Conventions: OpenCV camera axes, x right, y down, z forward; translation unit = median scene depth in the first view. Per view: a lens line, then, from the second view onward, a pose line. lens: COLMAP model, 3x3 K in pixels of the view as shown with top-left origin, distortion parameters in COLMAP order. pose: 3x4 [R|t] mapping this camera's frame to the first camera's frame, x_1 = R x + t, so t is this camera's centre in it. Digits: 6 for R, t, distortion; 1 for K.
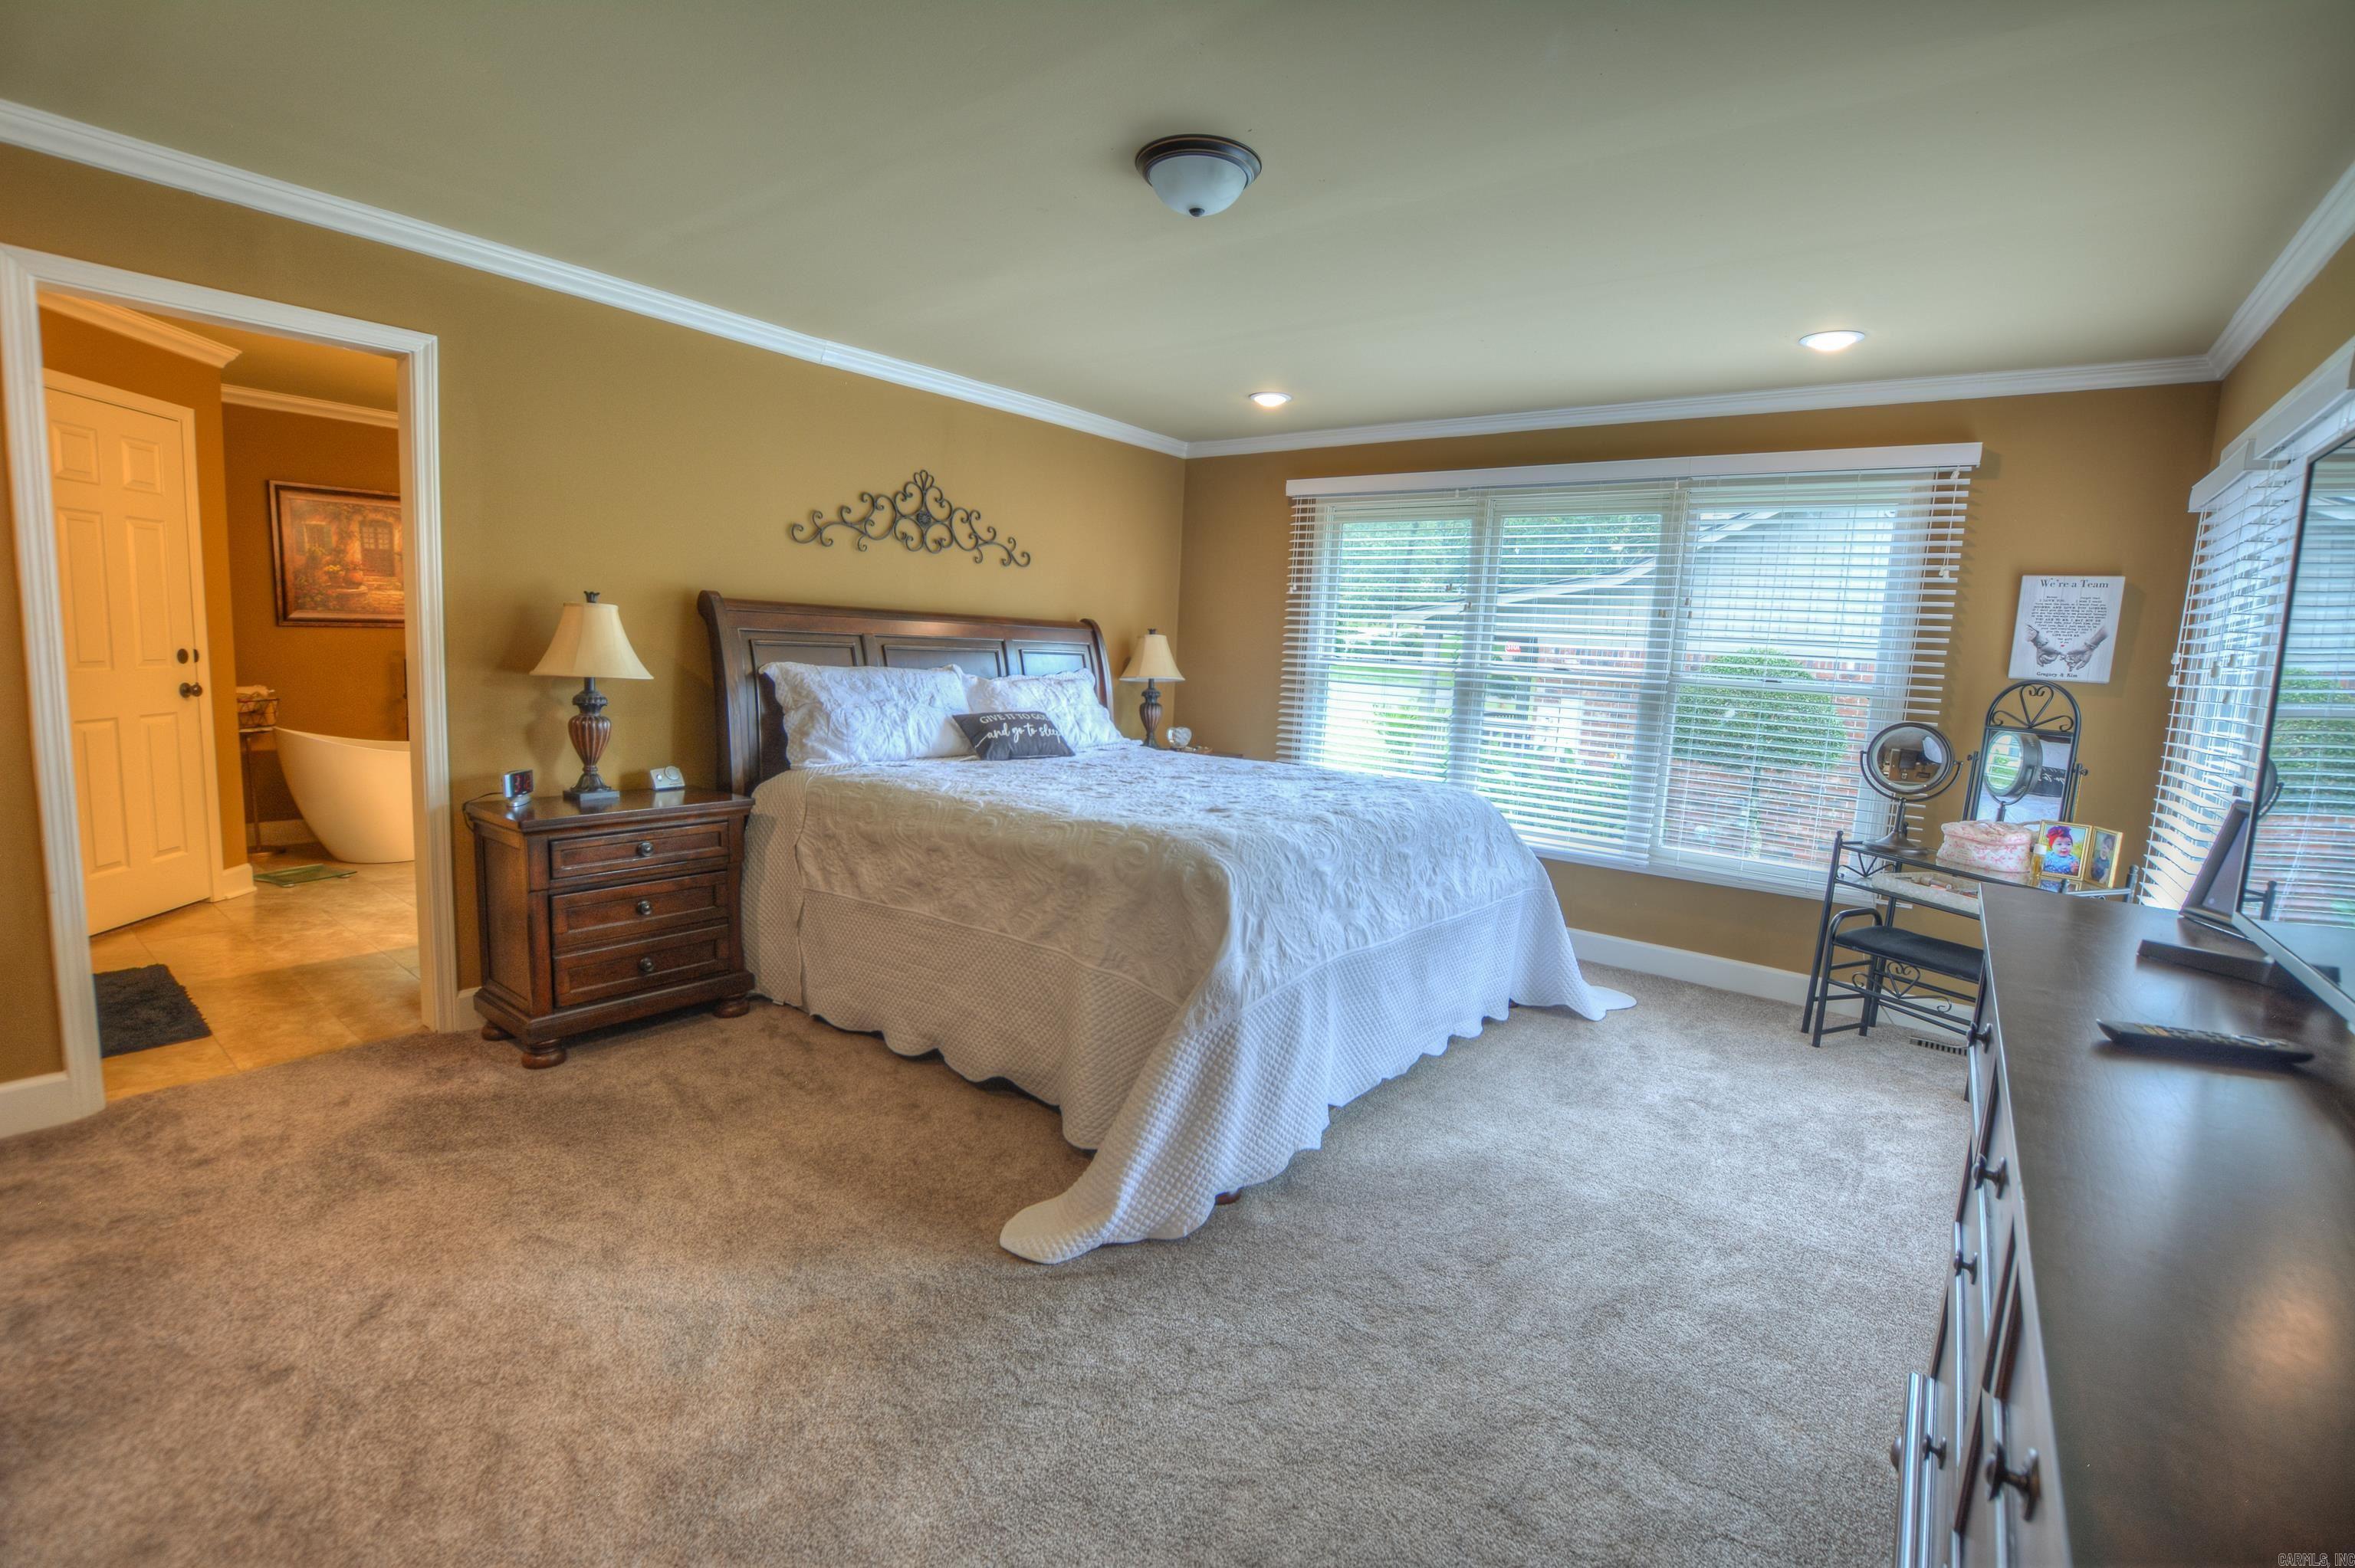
lens RADIAL K [[1039.6, 0, 1177.5], [0, 1039.6, 784.0], [0, 0, 1]] dist [-0.039339, 0.005091]
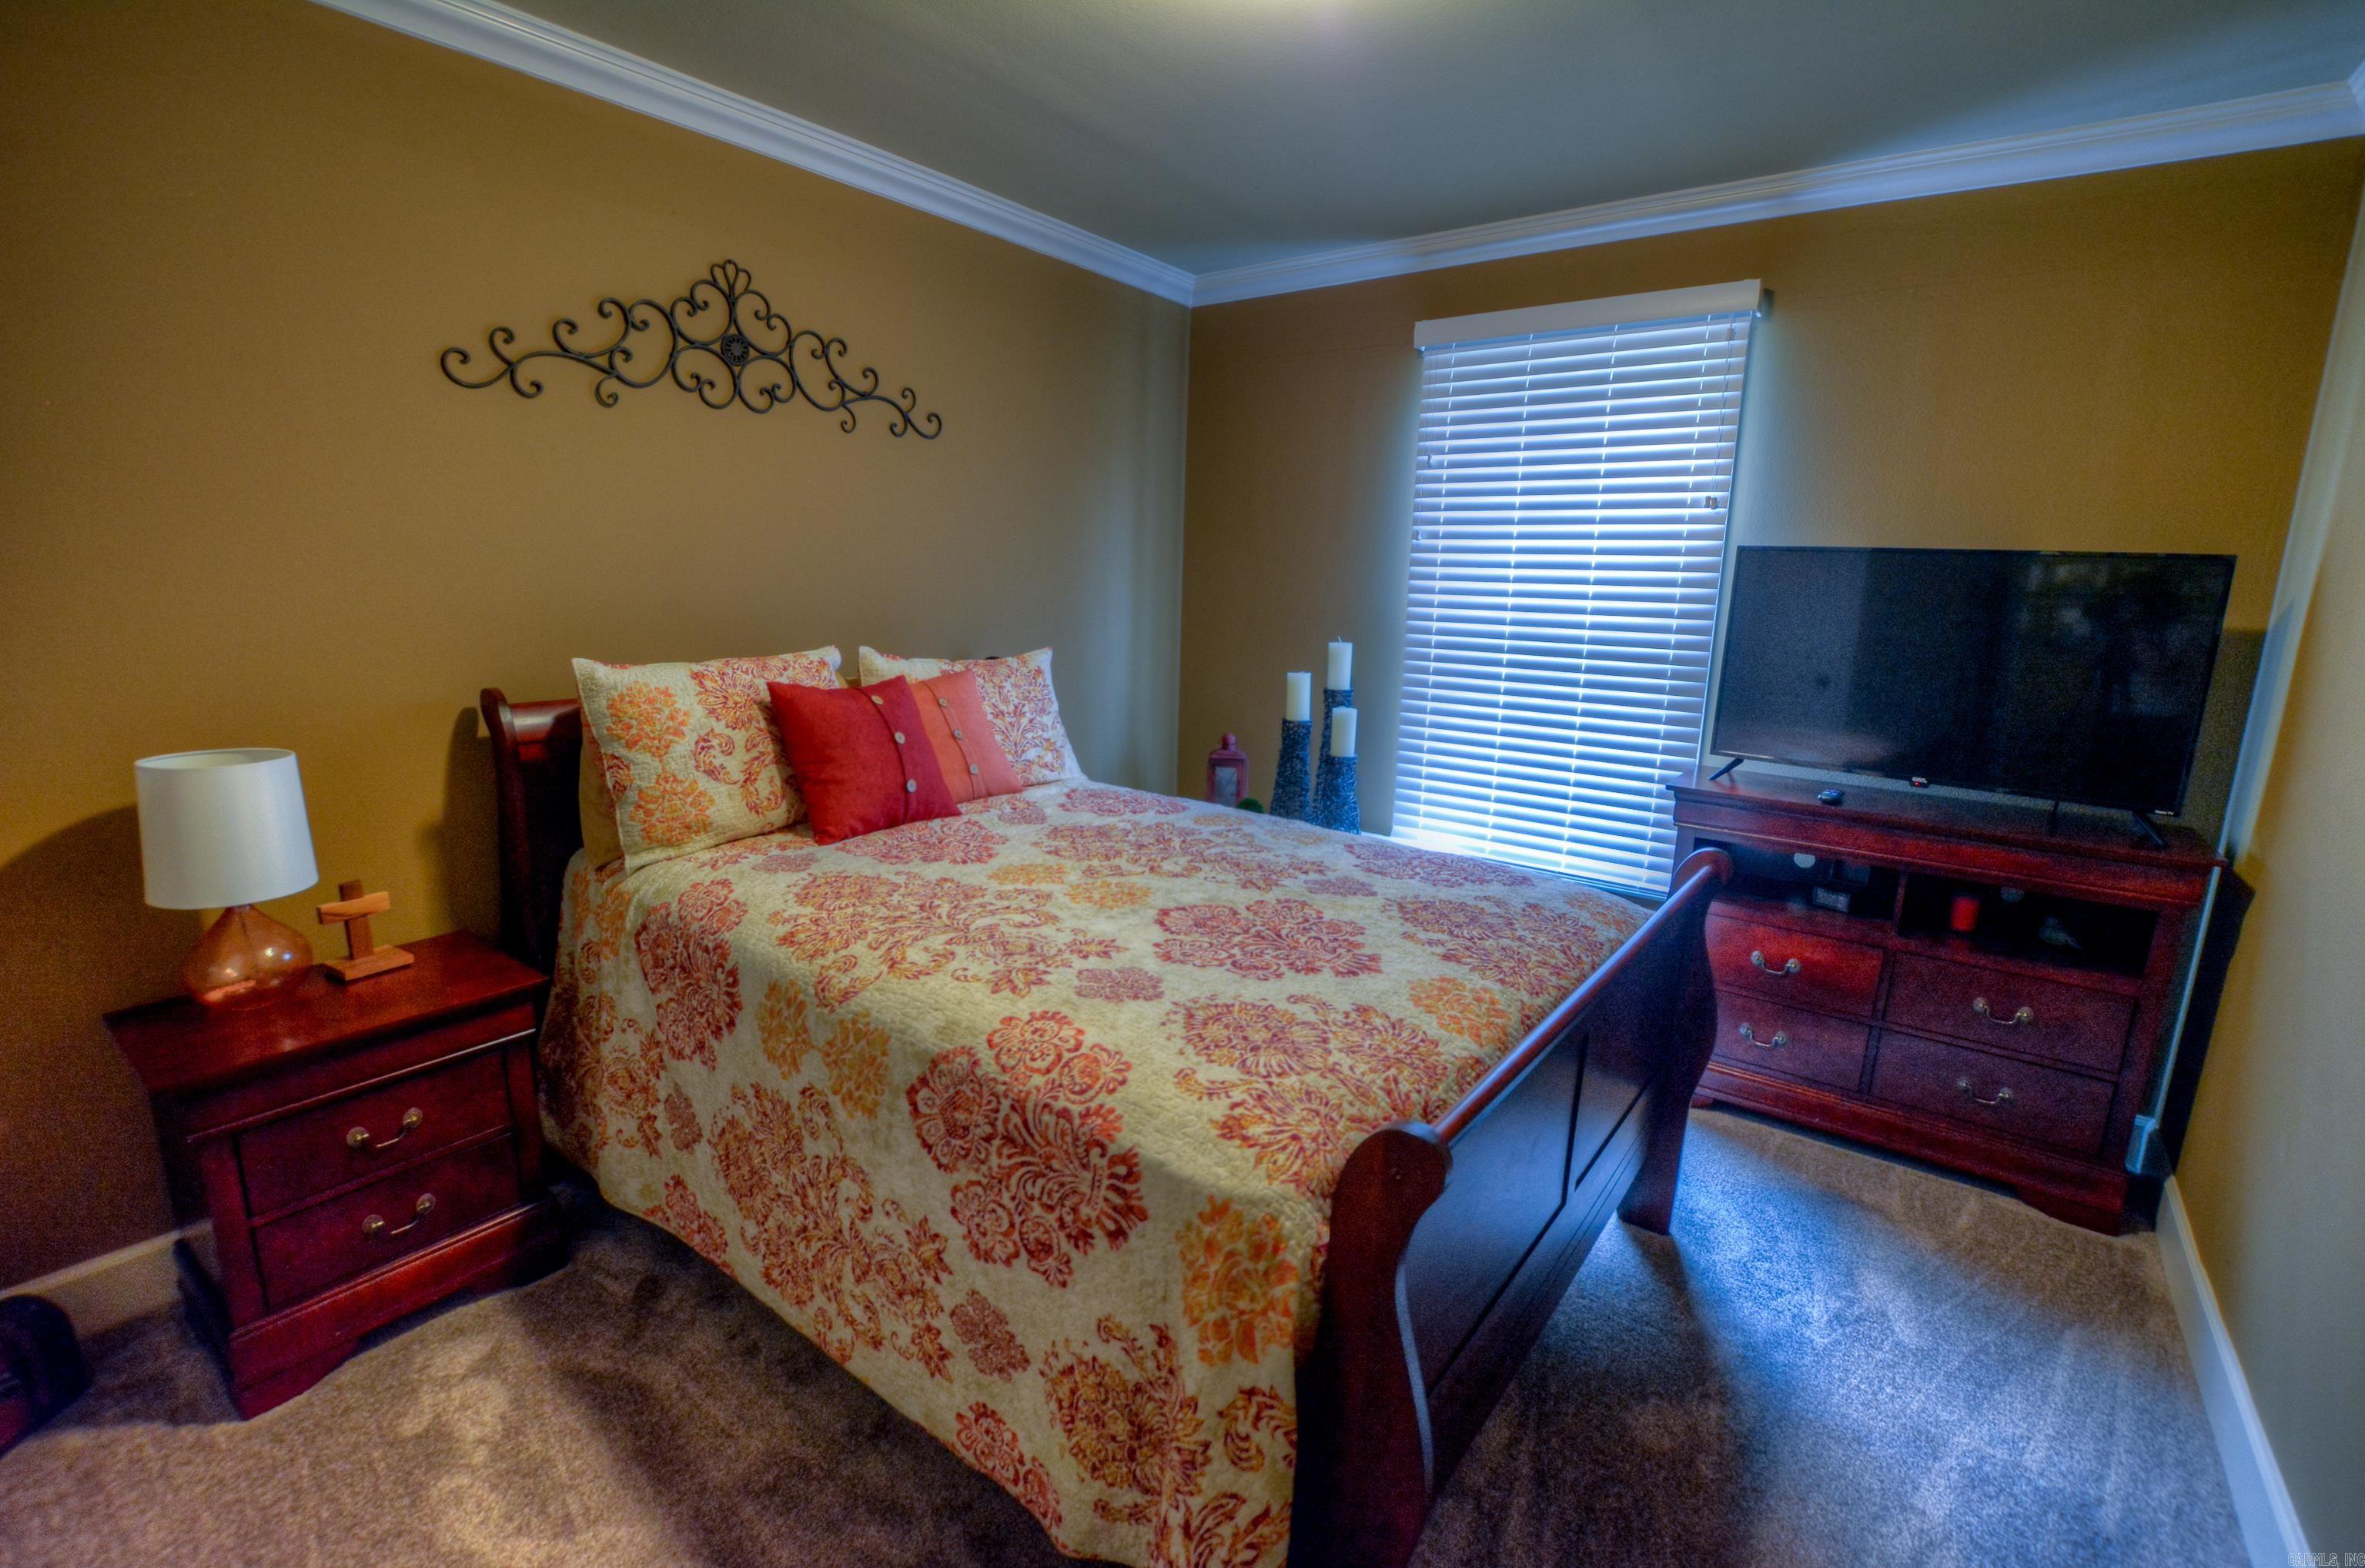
lens RADIAL K [[1045.1, 0, 1177.3], [0, 1045.1, 784.1], [0, 0, 1]] dist [-0.042224, 0.007497]
pose [[0.999621, -0.024059, -0.013362, -0.001802], [0.025038, 0.996583, 0.078711, -0.057982], [0.011423, -0.079016, 0.996808, 0.422458]]
